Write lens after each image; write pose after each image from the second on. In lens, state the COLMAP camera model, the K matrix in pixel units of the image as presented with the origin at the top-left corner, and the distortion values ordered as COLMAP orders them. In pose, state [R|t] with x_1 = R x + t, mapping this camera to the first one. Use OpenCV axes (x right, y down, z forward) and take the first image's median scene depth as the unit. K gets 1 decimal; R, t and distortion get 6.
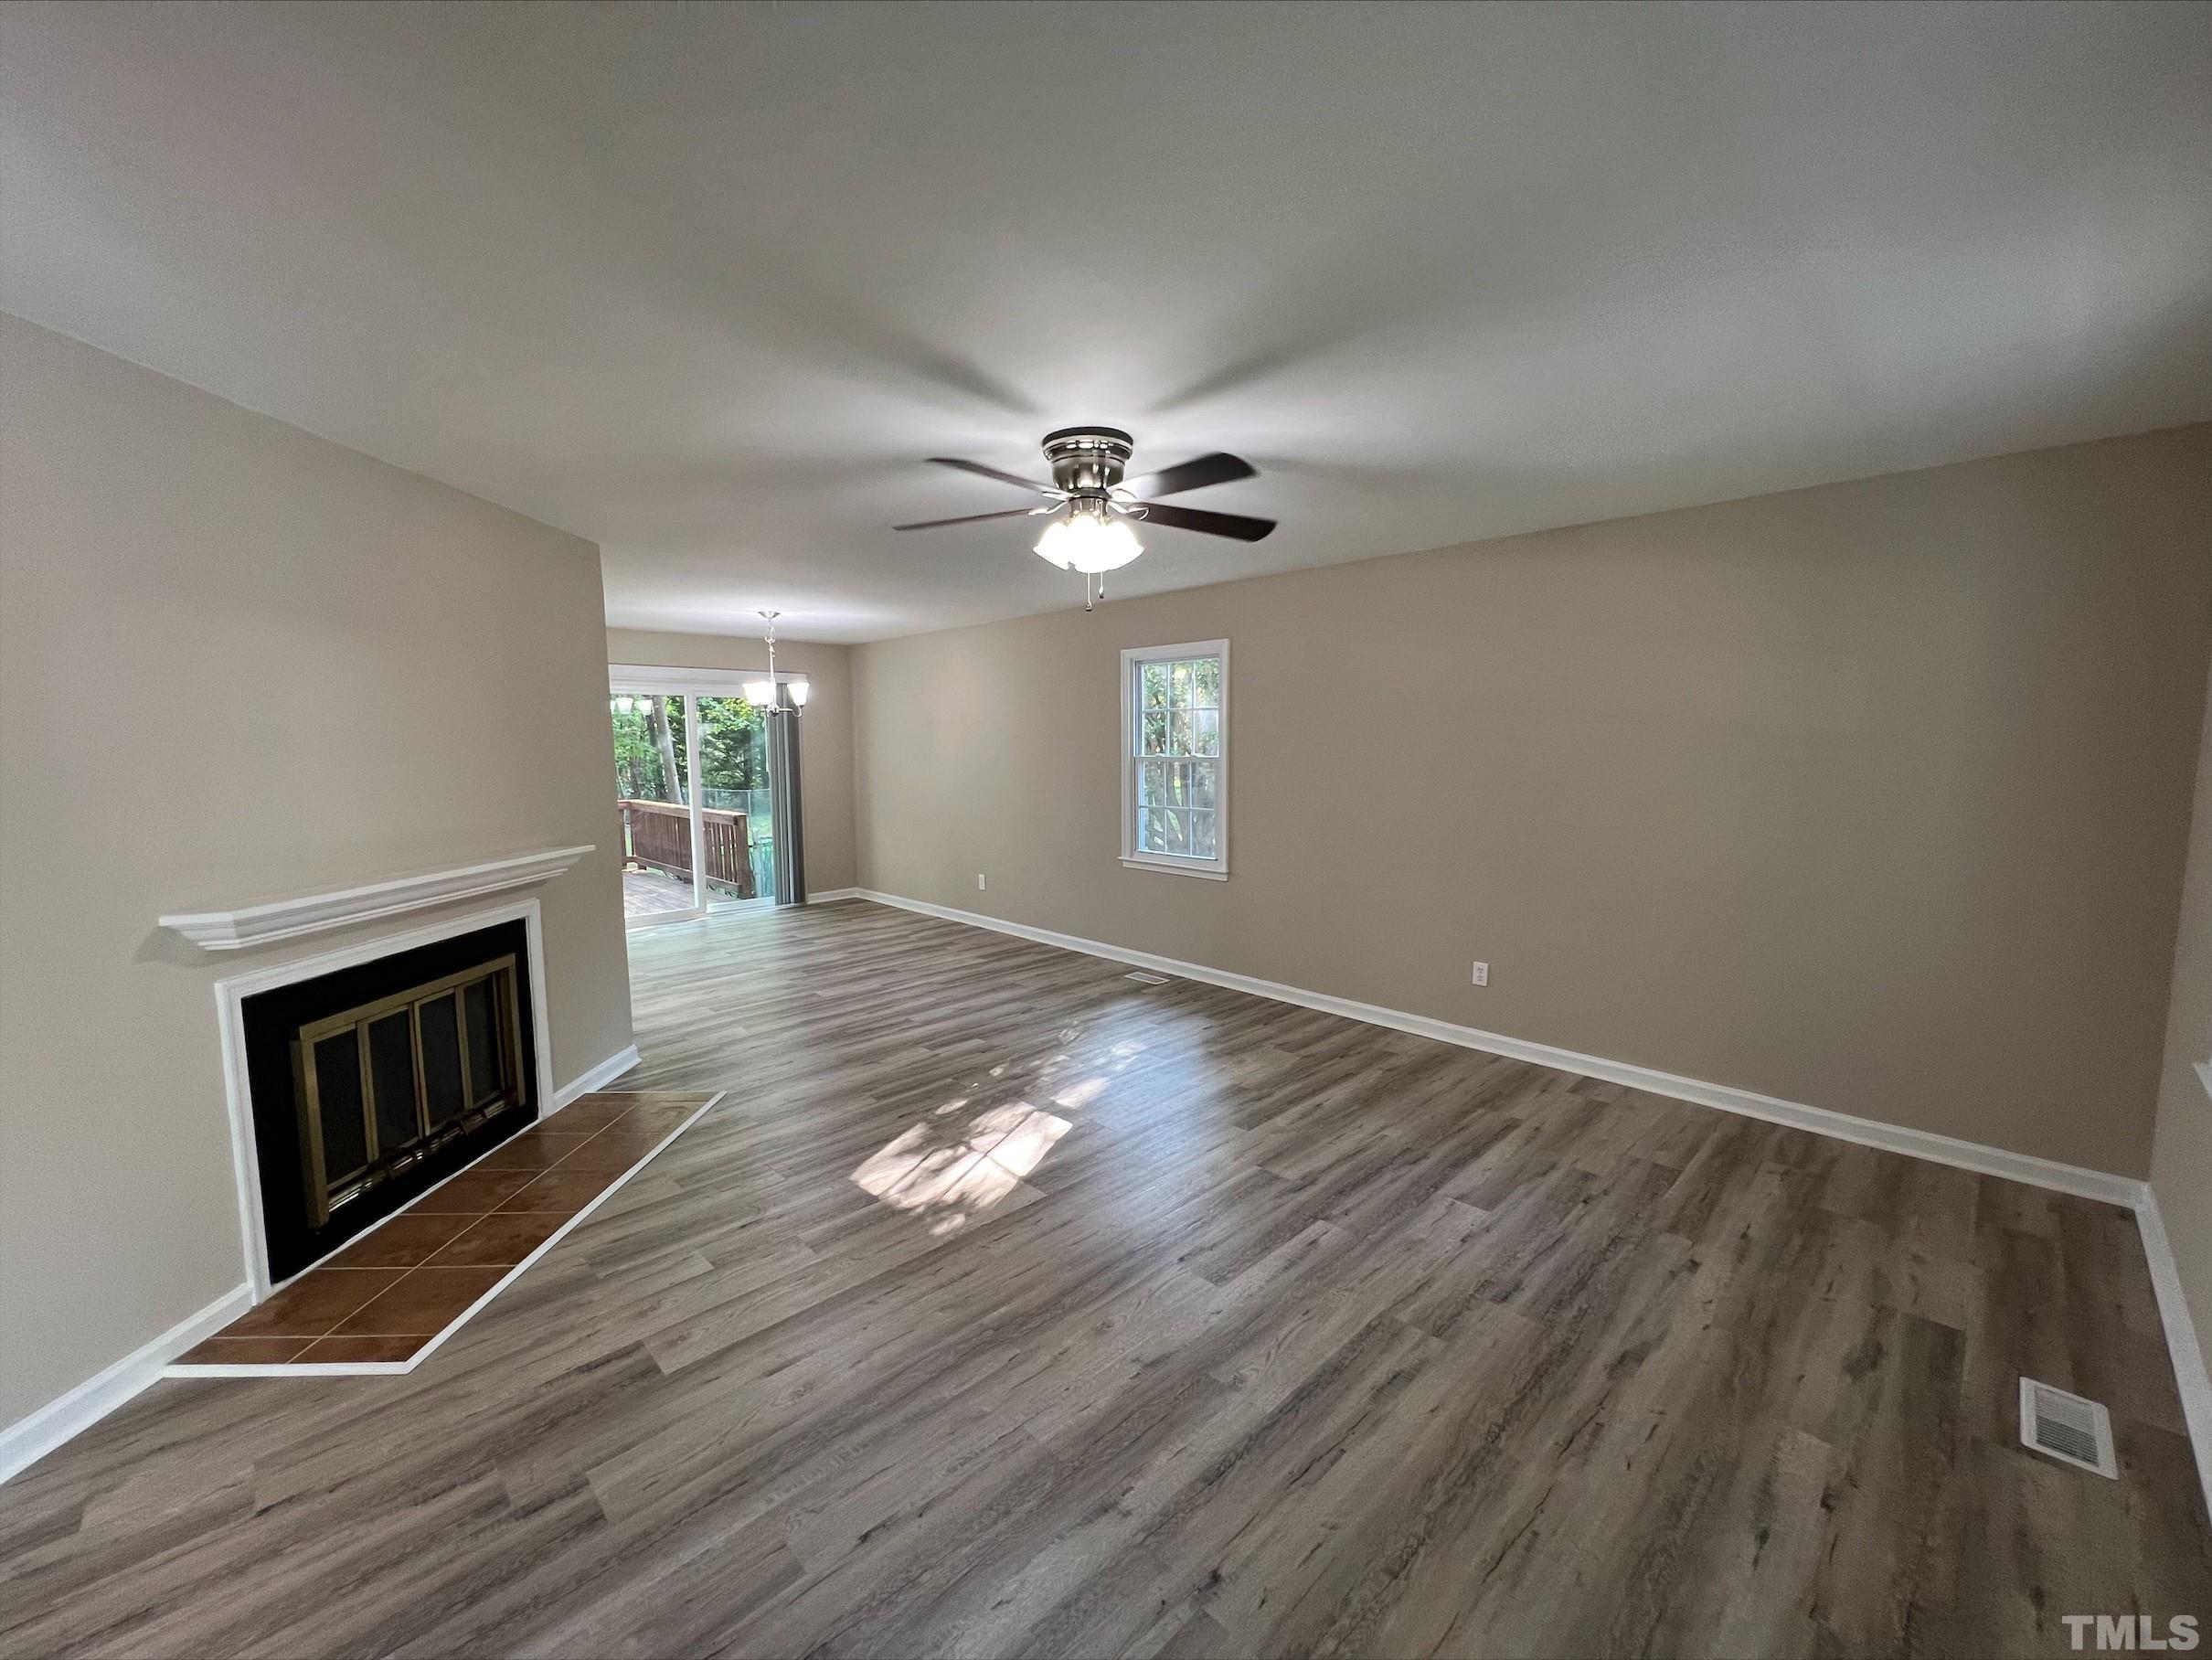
lens RADIAL K [[893.4, 0, 1111.3], [0, 893.4, 840.1], [0, 0, 1]] dist [0.000319, 0.000052]
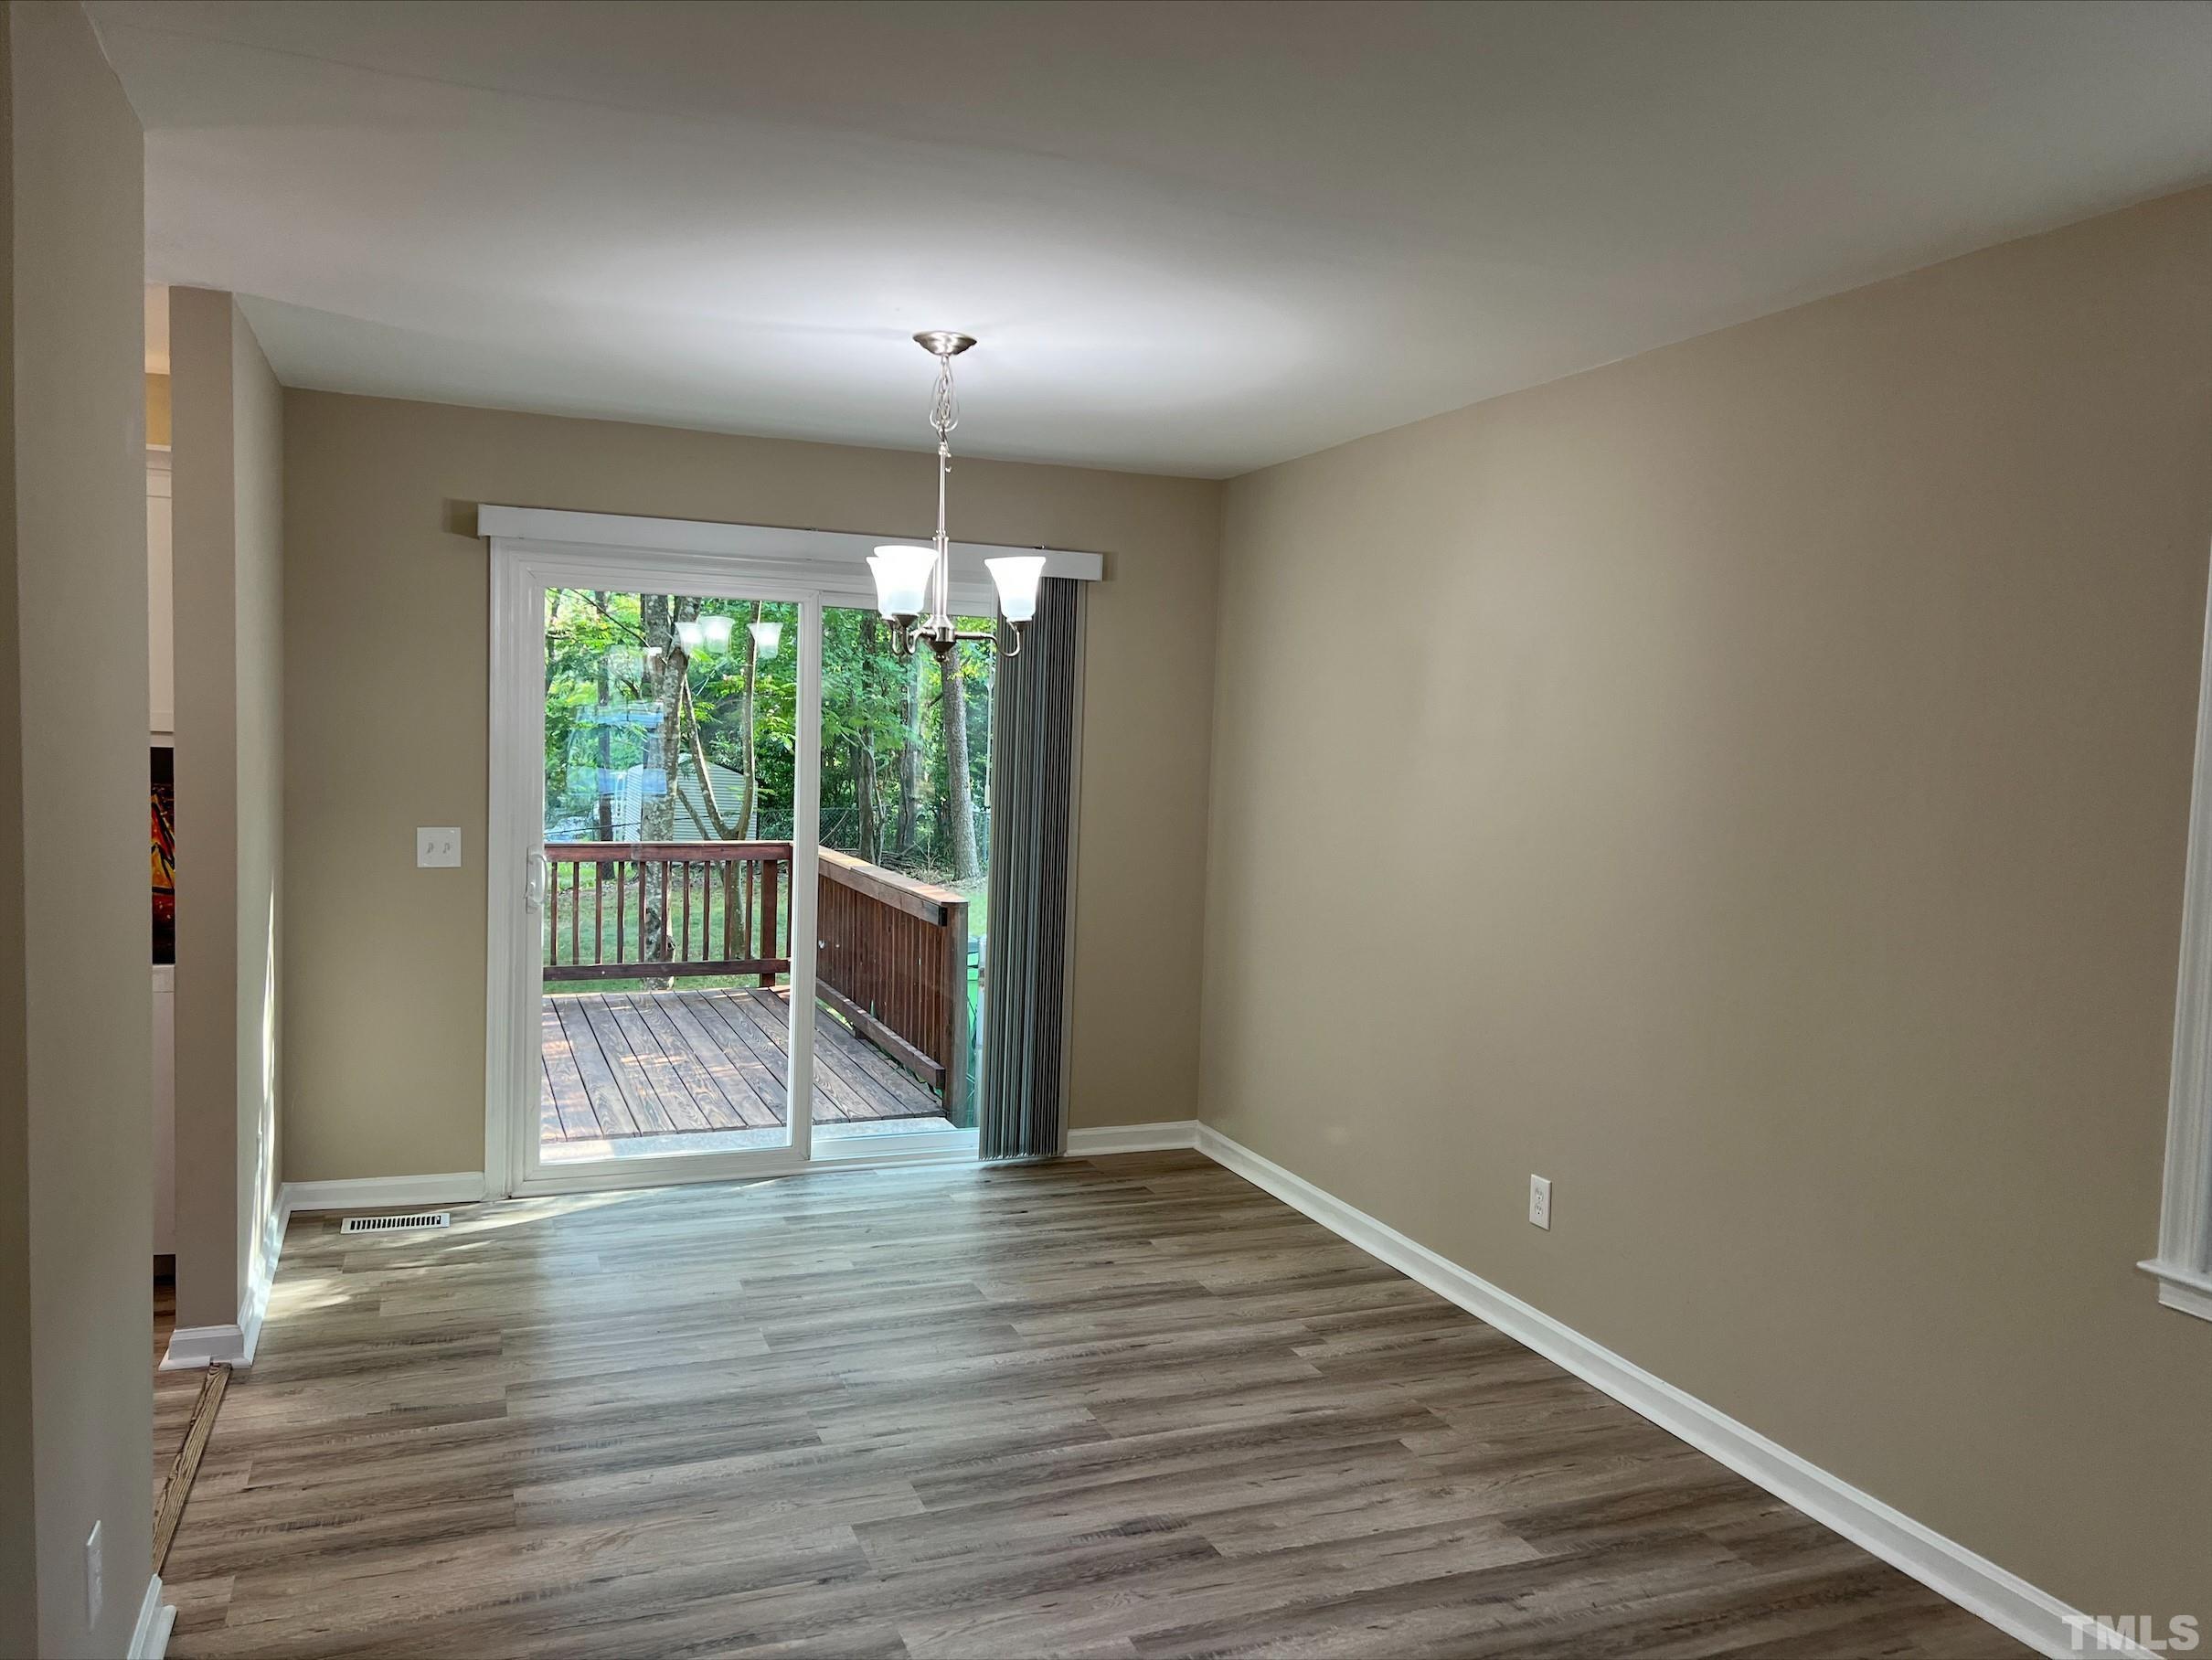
lens RADIAL K [[1674.6, 0, 1117.2], [0, 1674.6, 842.8], [0, 0, 1]] dist [0.068682, 0.000085]
pose [[0.921311, 0.061028, -0.384007, -0.148807], [-0.079665, 0.996282, -0.032800, -0.109154], [0.380578, 0.060811, 0.922747, 0.941507]]
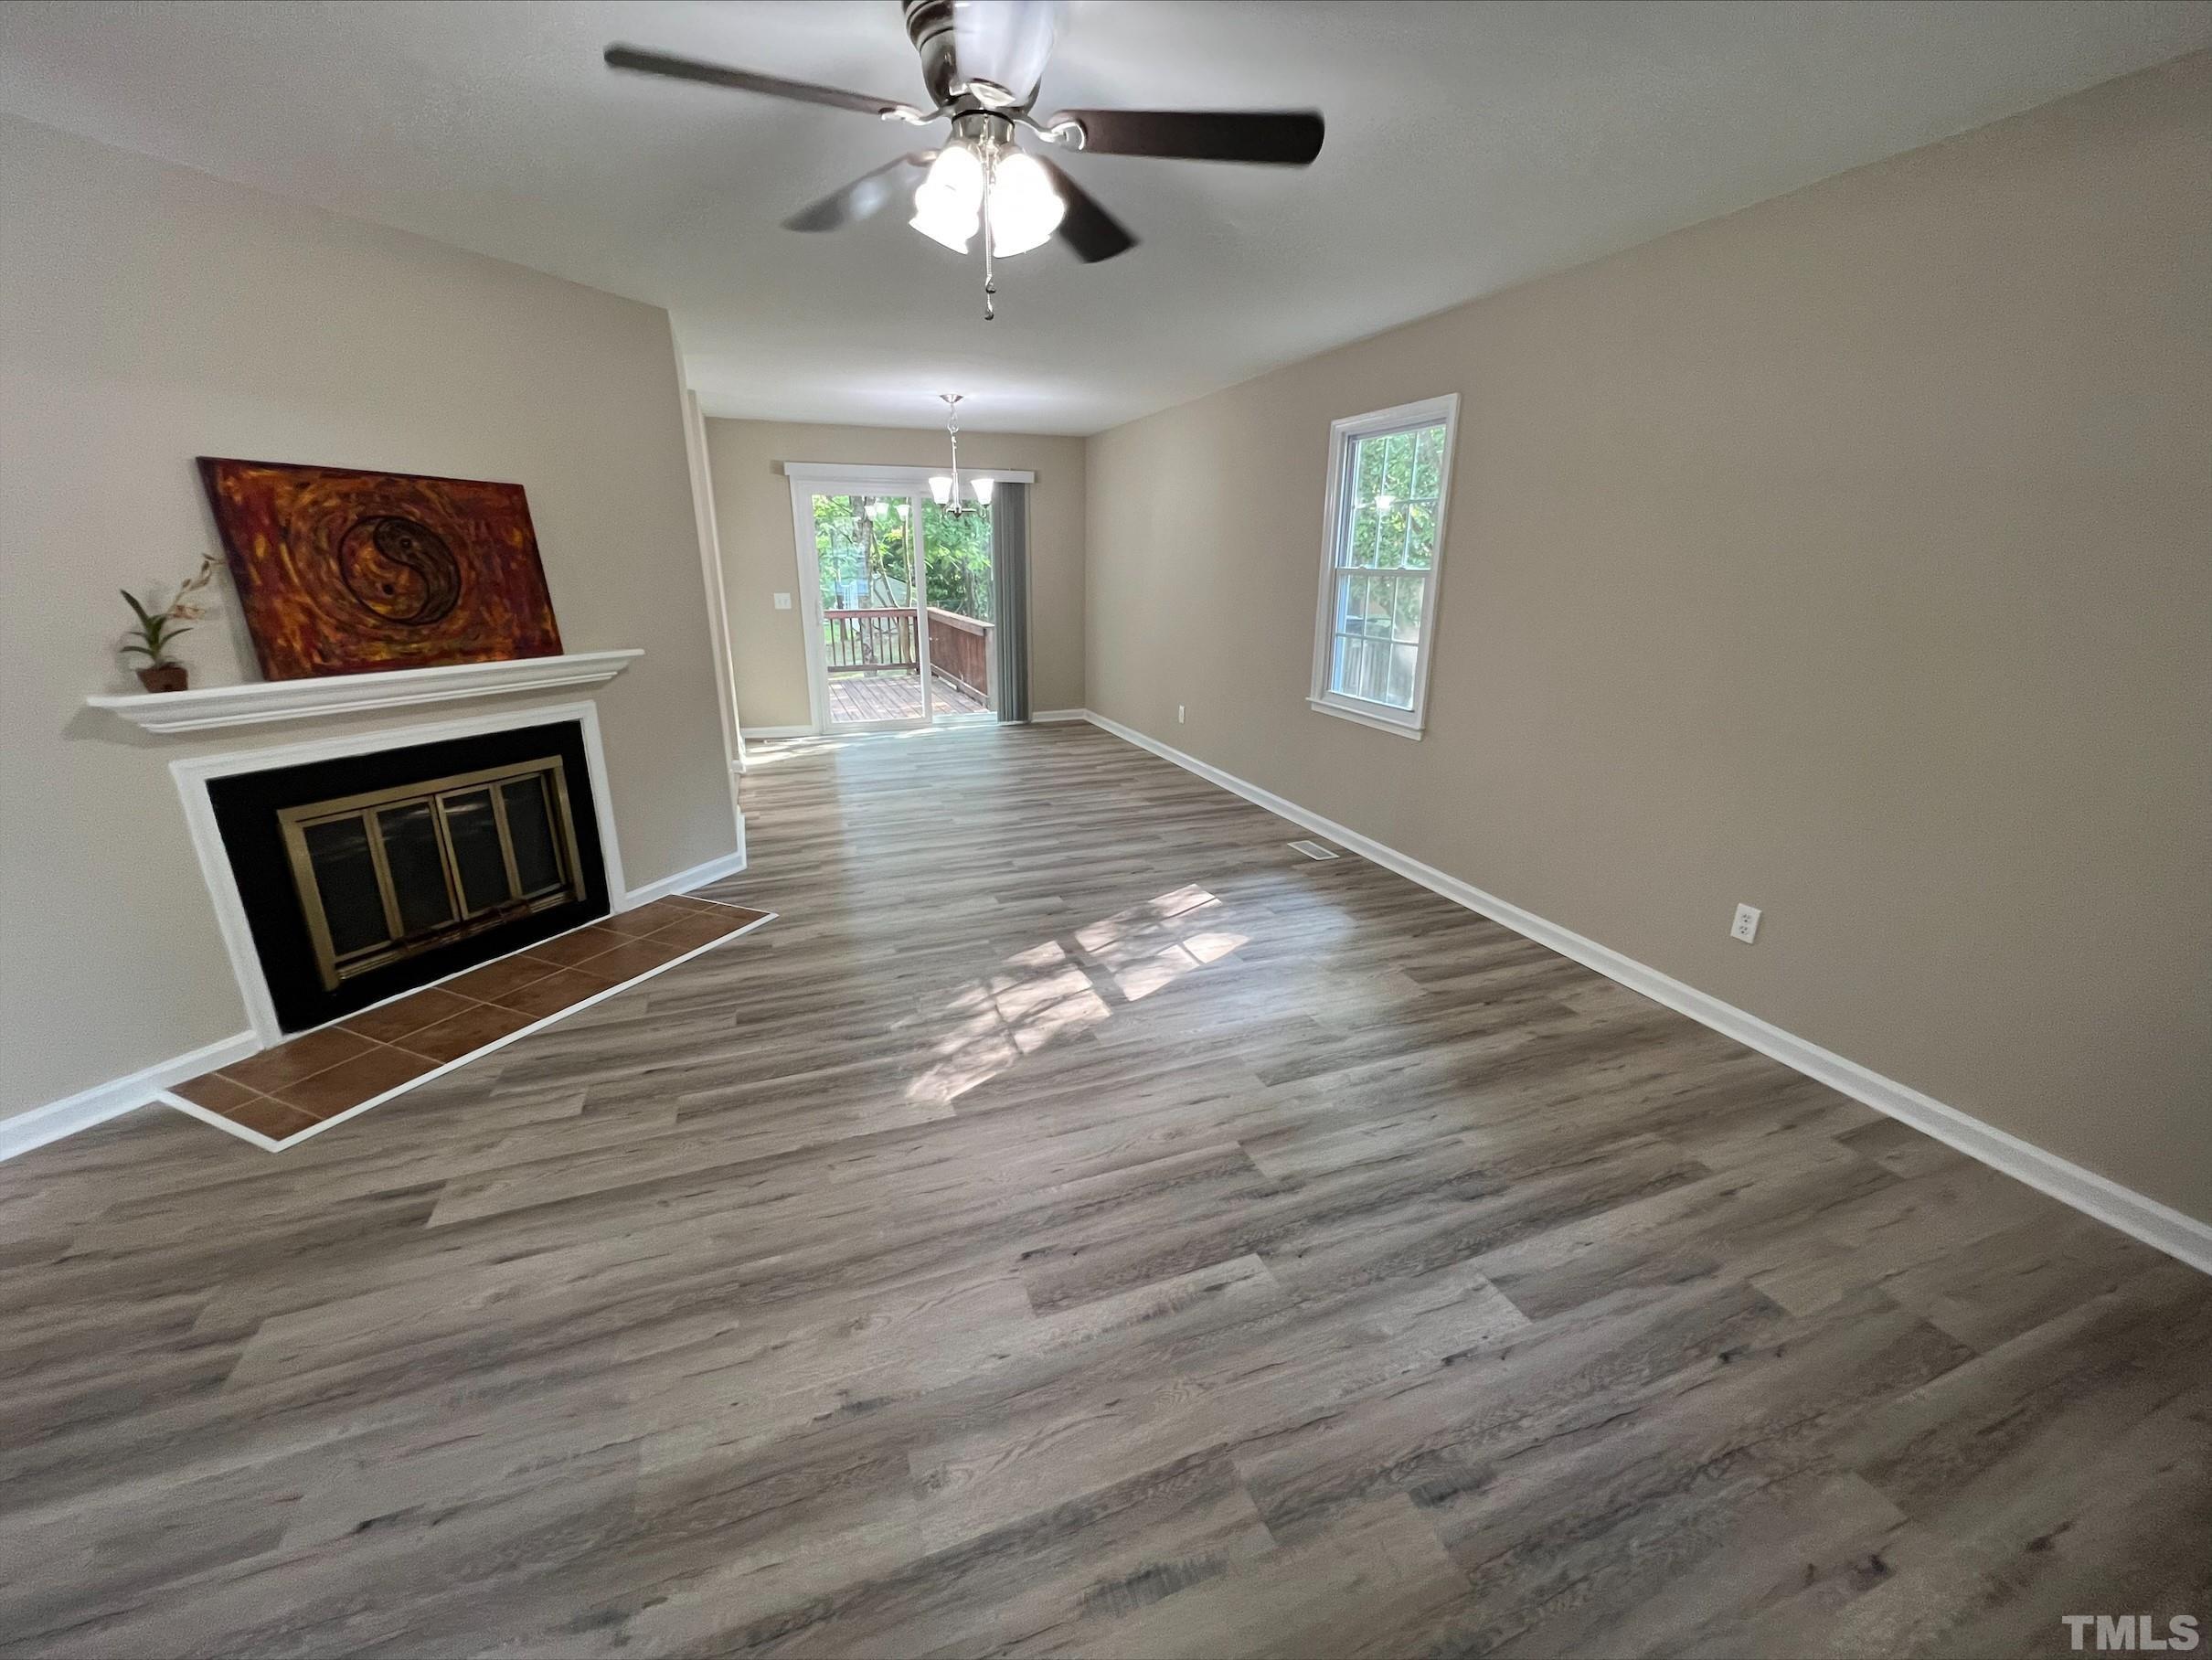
lens RADIAL K [[893.4, 0, 1105.0], [0, 893.4, 836.3], [0, 0, 1]] dist [0.000319, 0.000052]
pose [[0.916886, 0.129481, -0.377564, 0.322980], [-0.054672, 0.977747, 0.202540, -0.023391], [0.395387, -0.165064, 0.903561, 0.355248]]
